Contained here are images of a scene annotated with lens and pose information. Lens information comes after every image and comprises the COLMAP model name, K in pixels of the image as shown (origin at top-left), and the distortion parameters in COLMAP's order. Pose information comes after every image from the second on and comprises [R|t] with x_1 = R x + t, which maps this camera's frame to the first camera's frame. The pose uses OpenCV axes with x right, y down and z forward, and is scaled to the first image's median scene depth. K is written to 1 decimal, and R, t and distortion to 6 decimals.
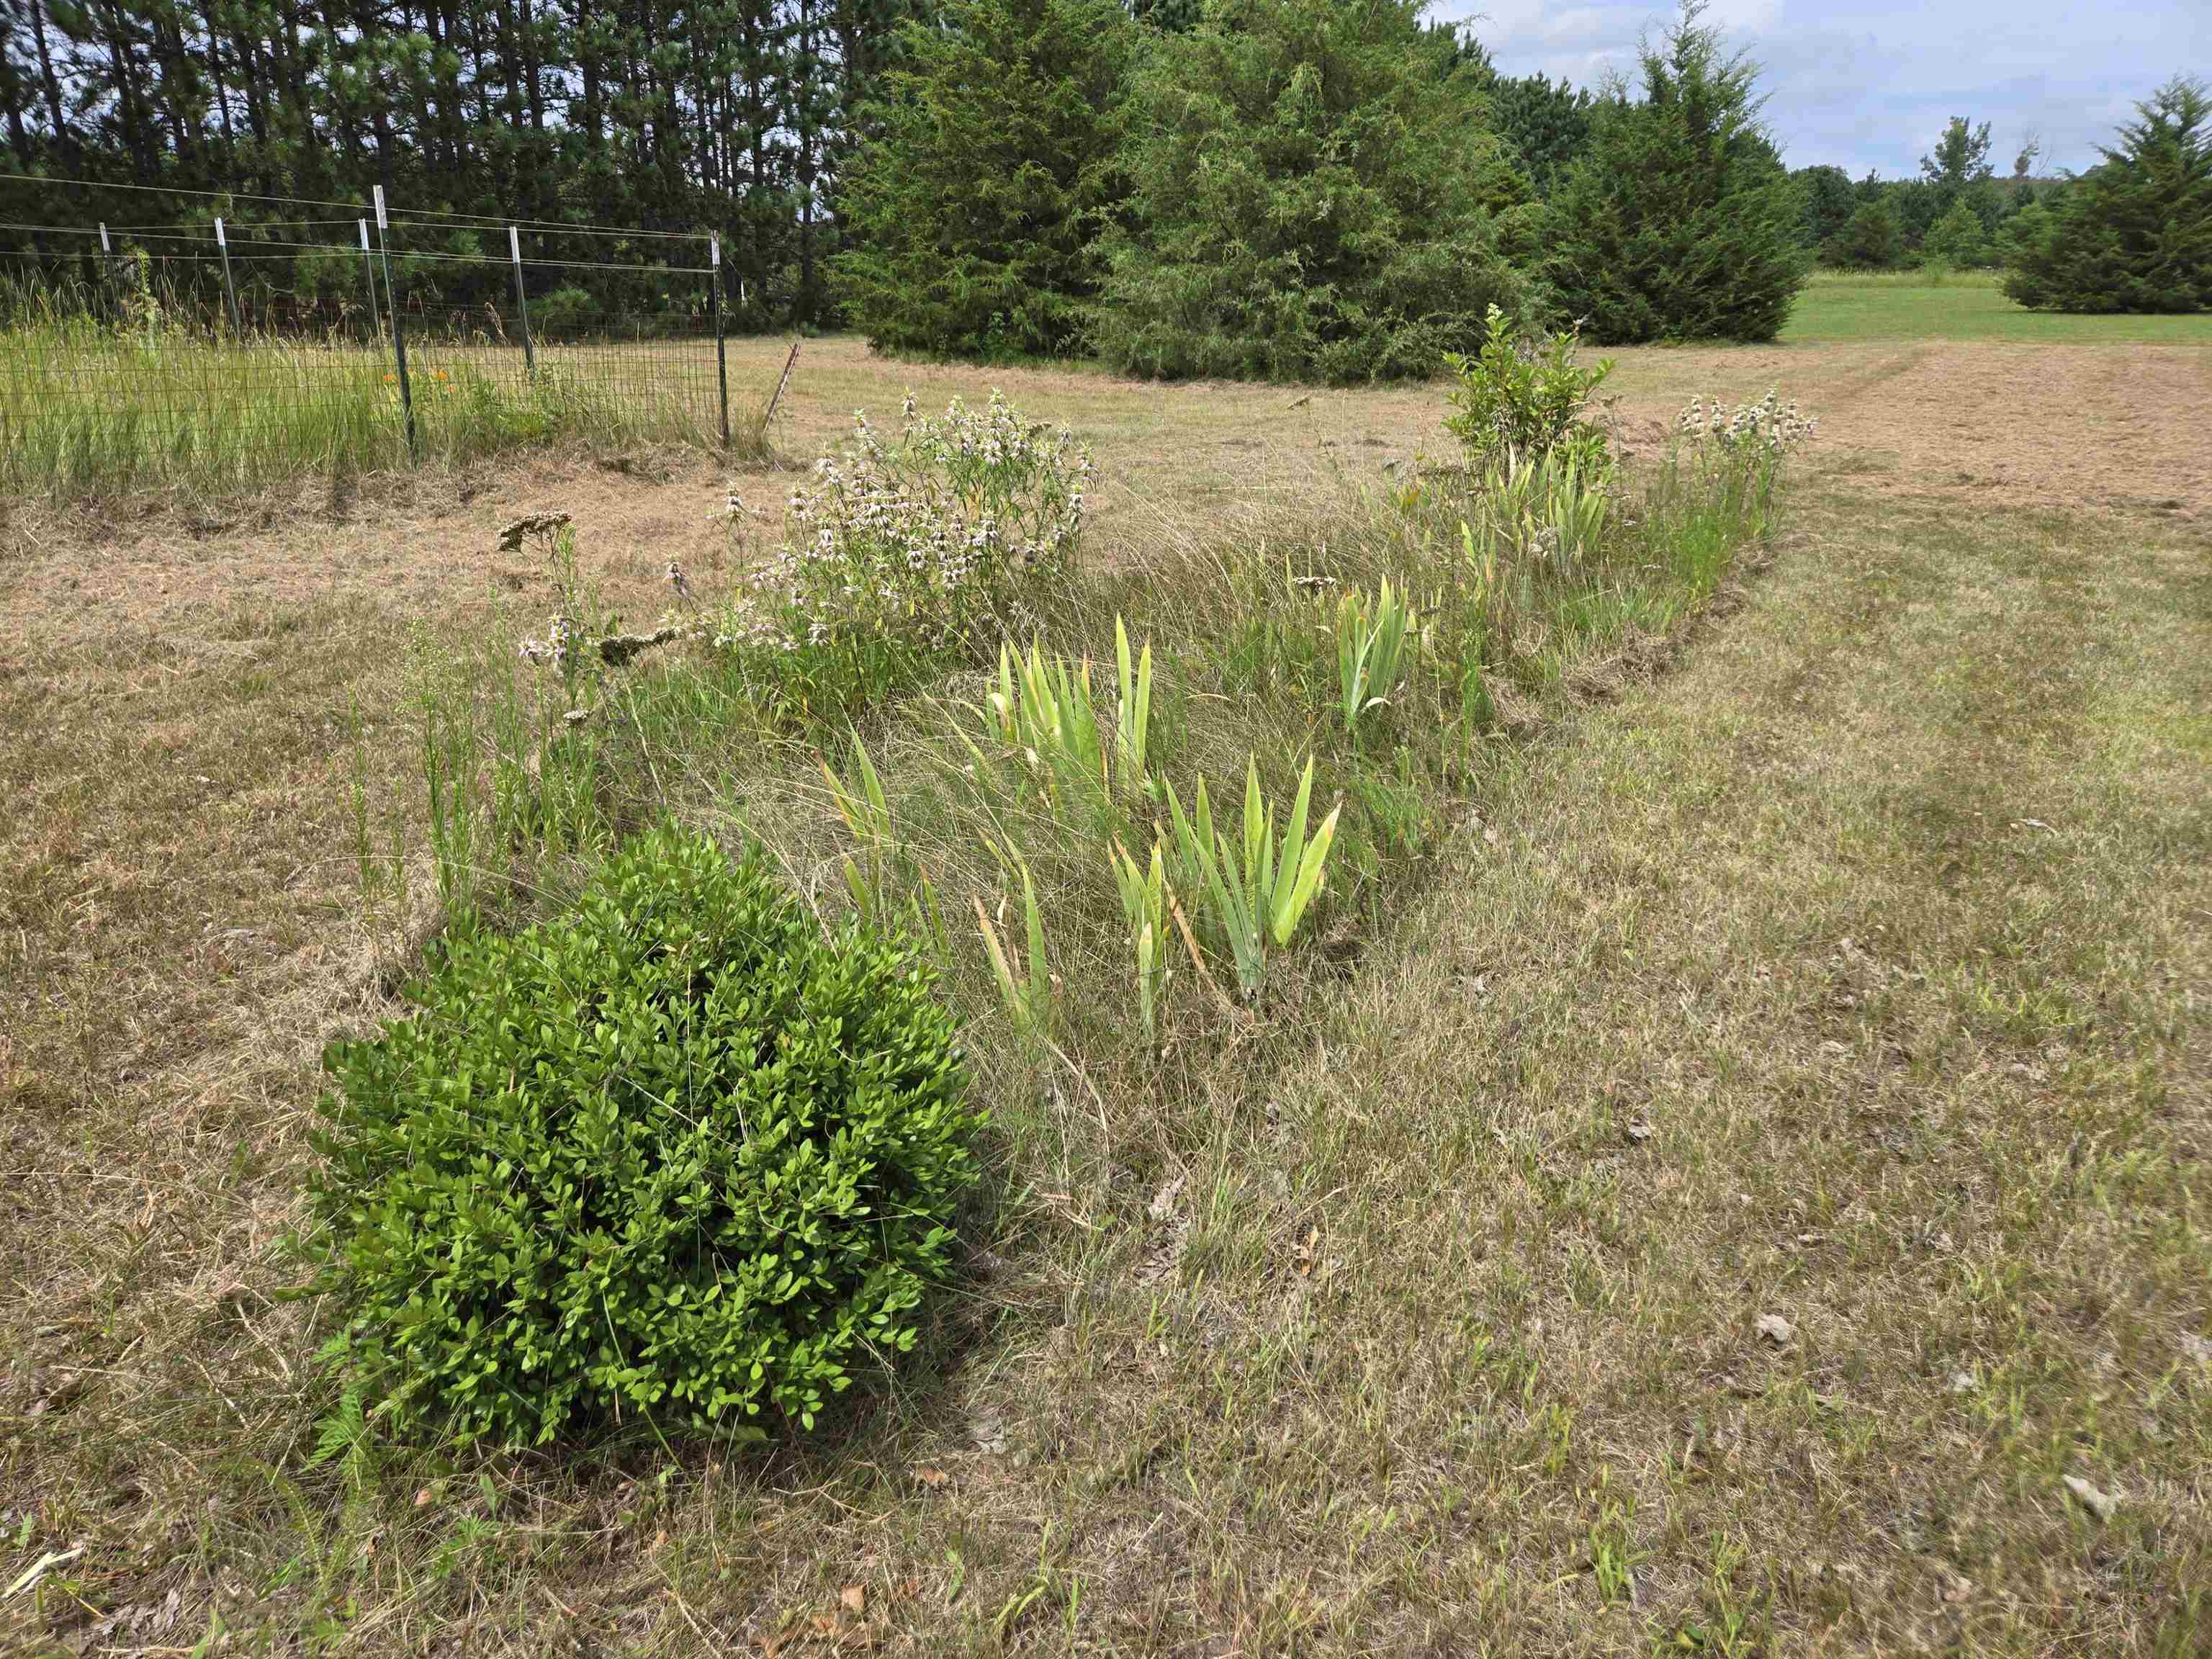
lens RADIAL K [[1516.2, 0, 1104.4], [0, 1516.2, 800.7], [0, 0, 1]] dist [0.047001, -0.004061]
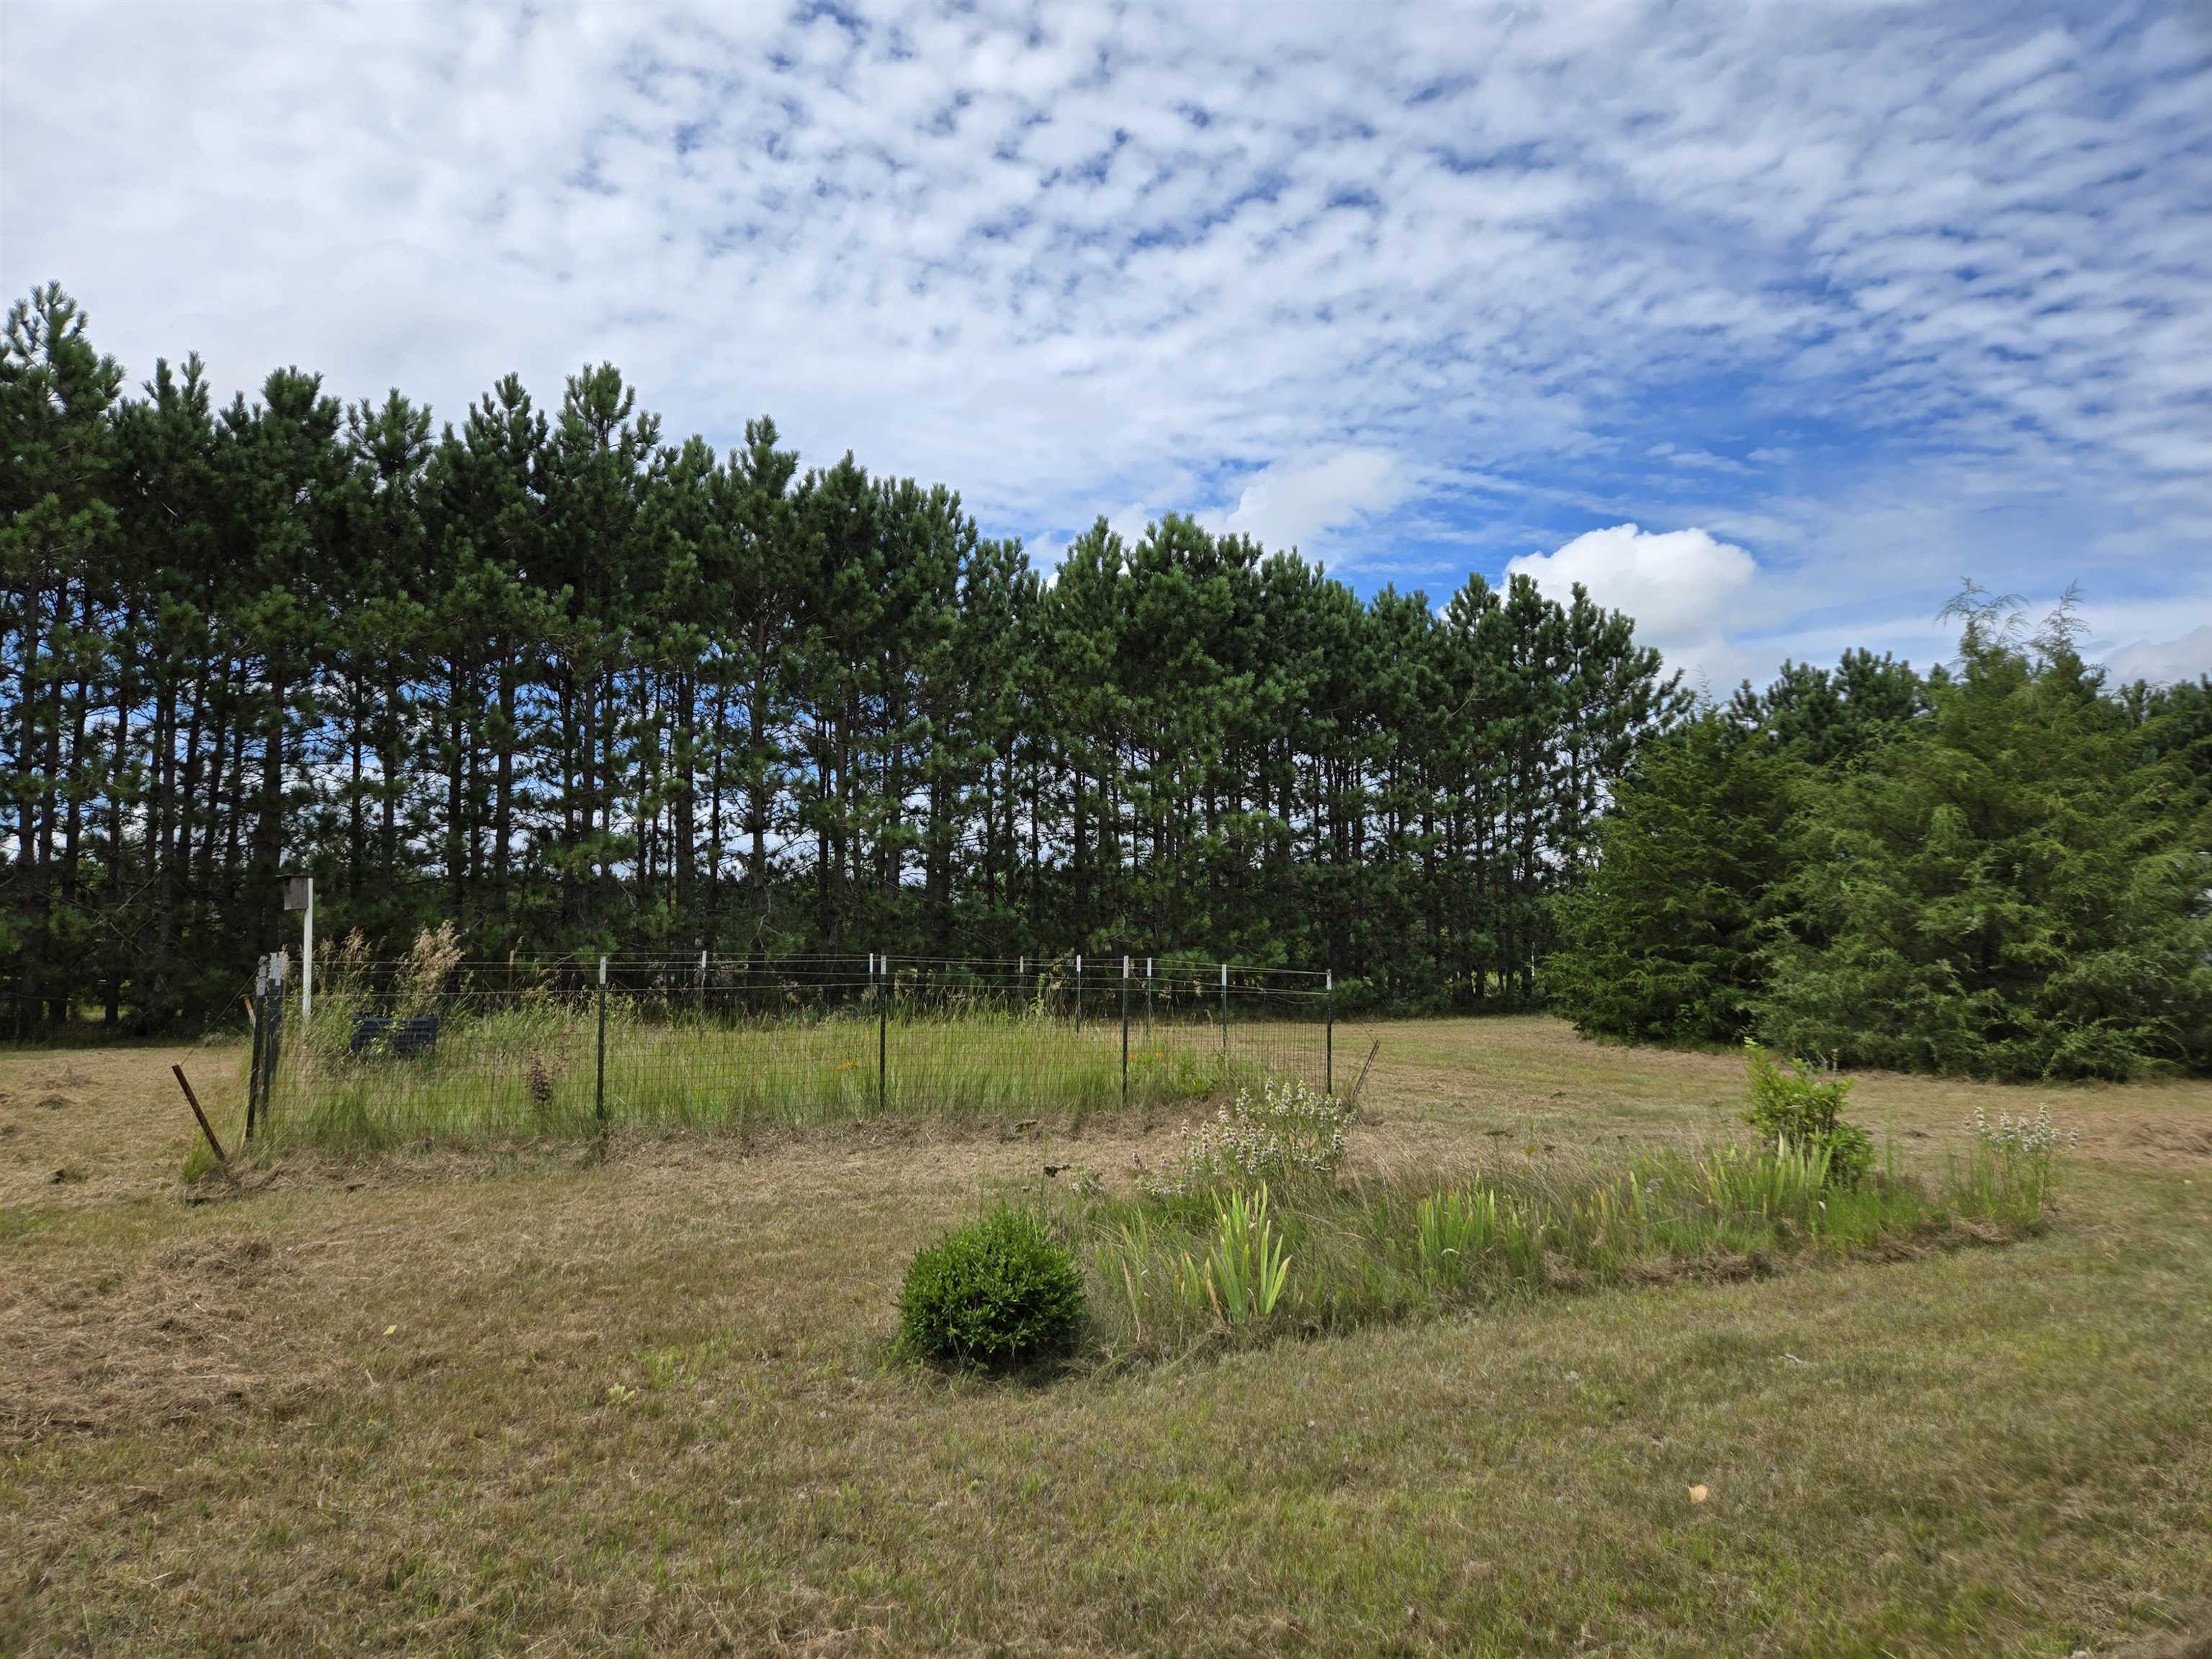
lens RADIAL K [[1508.8, 0, 1106.0], [0, 1508.8, 829.5], [0, 0, 1]] dist [0.042209, -0.000258]
pose [[0.866625, -0.042306, -0.497163, 0.146711], [-0.159500, 0.920630, -0.356371, 0.036949], [0.472779, 0.388138, 0.791093, -0.174771]]
